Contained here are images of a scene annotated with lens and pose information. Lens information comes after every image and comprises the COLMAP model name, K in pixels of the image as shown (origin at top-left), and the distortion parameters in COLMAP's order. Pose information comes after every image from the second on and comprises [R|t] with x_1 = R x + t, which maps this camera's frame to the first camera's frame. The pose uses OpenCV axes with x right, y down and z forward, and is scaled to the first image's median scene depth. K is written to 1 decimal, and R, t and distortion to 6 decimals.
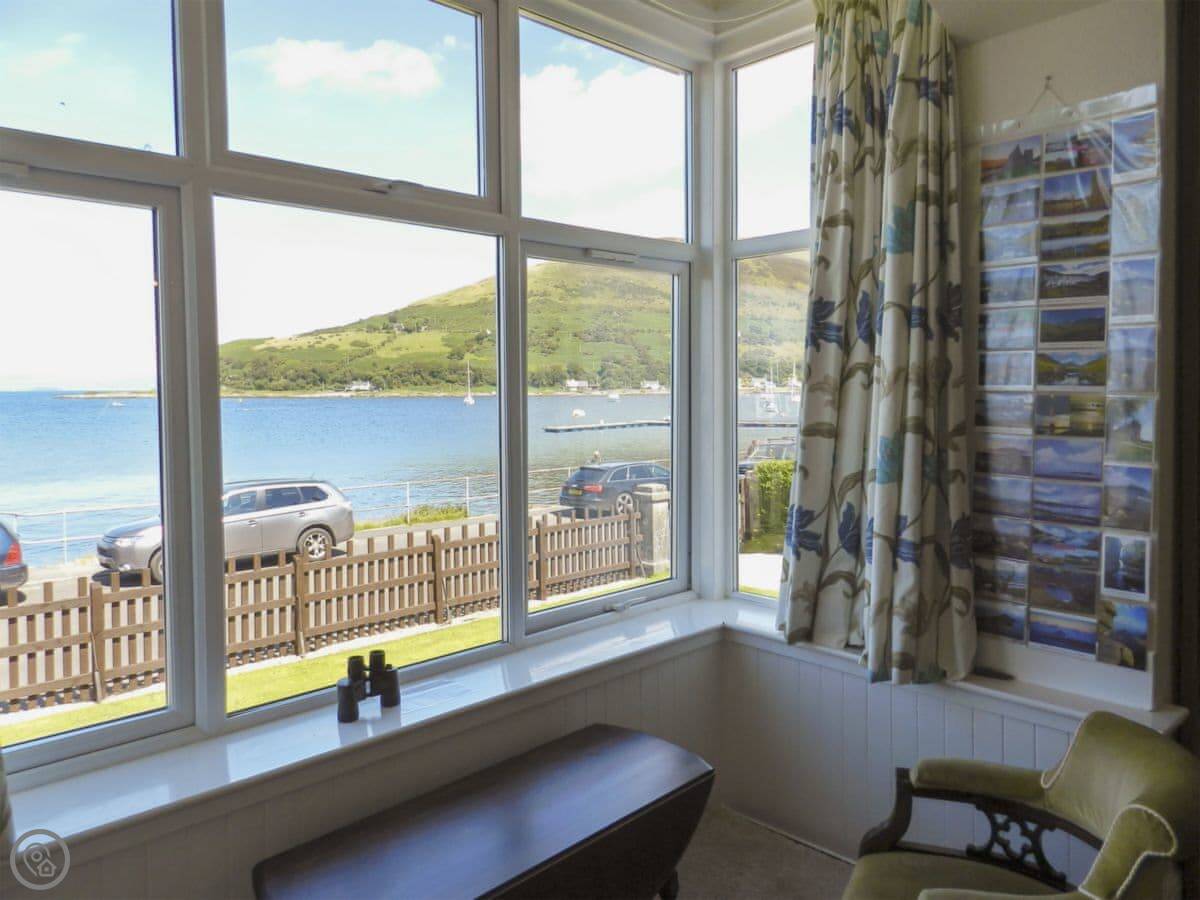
lens RADIAL K [[809.1, 0, 591.7], [0, 809.1, 421.0], [0, 0, 1]] dist [0.009177, -0.001869]
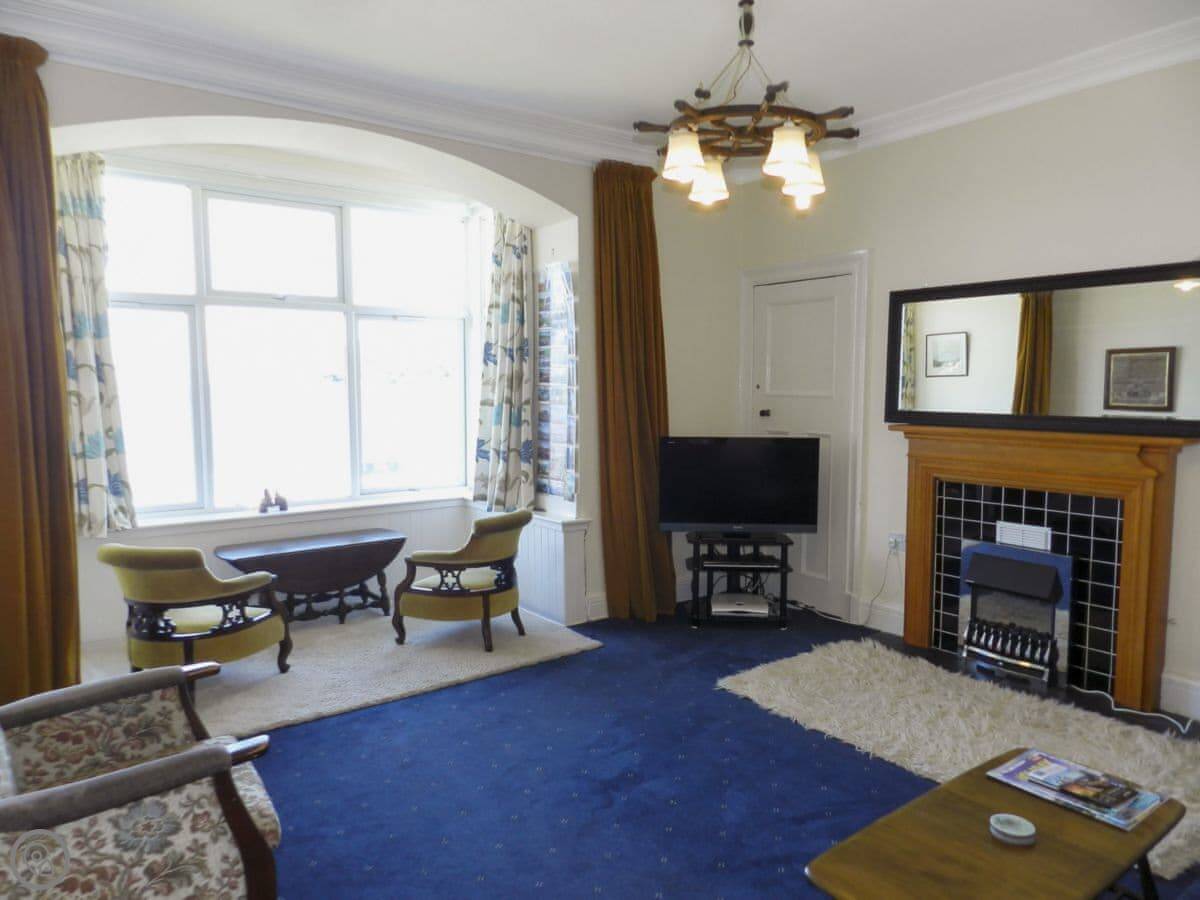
lens RADIAL K [[765.0, 0, 601.2], [0, 765.0, 448.1], [0, 0, 1]] dist [0.013095, 0.000653]
pose [[0.992478, 0.017851, -0.121111, 0.918209], [-0.012348, 0.998864, 0.046032, 0.037581], [0.121795, -0.044191, 0.991571, -1.098643]]
